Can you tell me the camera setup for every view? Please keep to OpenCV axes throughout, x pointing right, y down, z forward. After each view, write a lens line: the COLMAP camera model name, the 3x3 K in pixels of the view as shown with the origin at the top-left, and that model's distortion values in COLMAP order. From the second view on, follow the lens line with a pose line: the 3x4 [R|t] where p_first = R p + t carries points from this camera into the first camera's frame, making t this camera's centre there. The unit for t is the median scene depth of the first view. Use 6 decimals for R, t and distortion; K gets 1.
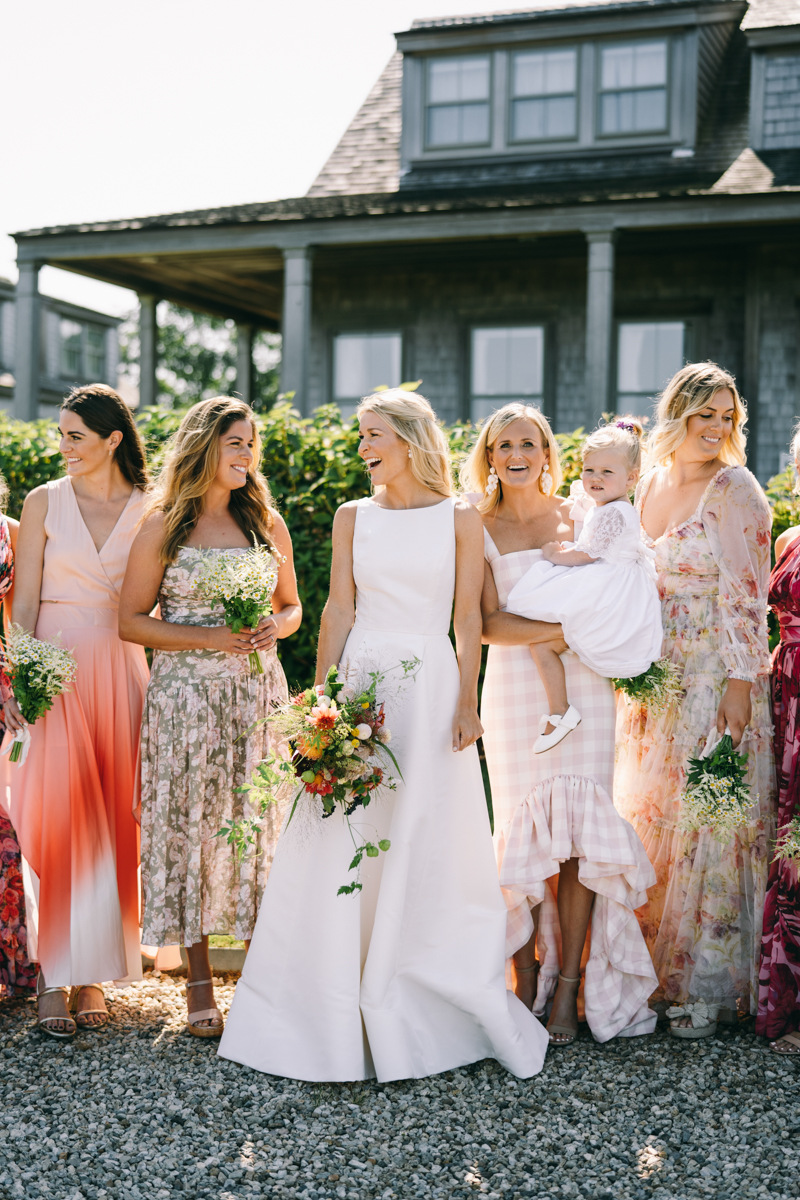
lens RADIAL K [[1741.6, 0, 394.4], [0, 1741.6, 625.6], [0, 0, 1]] dist [-0.053168, 0.153608]
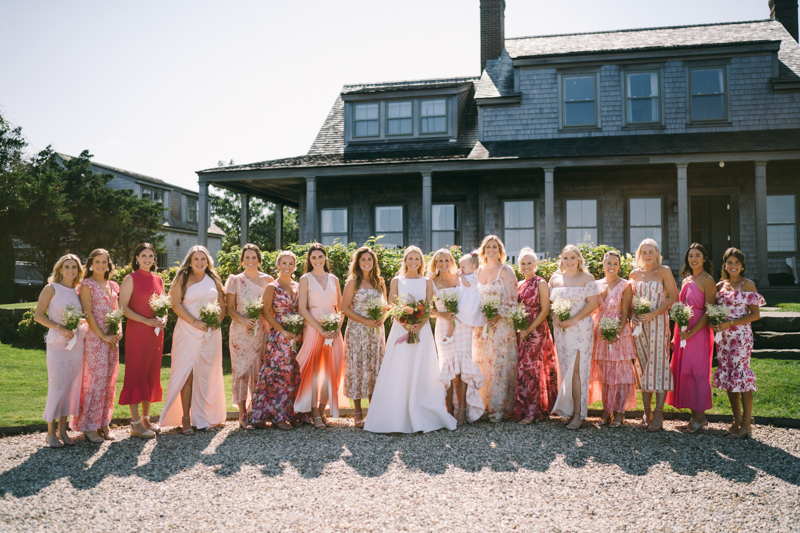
lens RADIAL K [[797.8, 0, 400.0], [0, 797.8, 266.5], [0, 0, 1]] dist [0.007162, 0.024584]
pose [[0.992657, -0.018059, 0.119611, -0.064433], [0.026974, 0.996942, -0.073339, 0.008714], [-0.117921, 0.076027, 0.990108, -0.190635]]
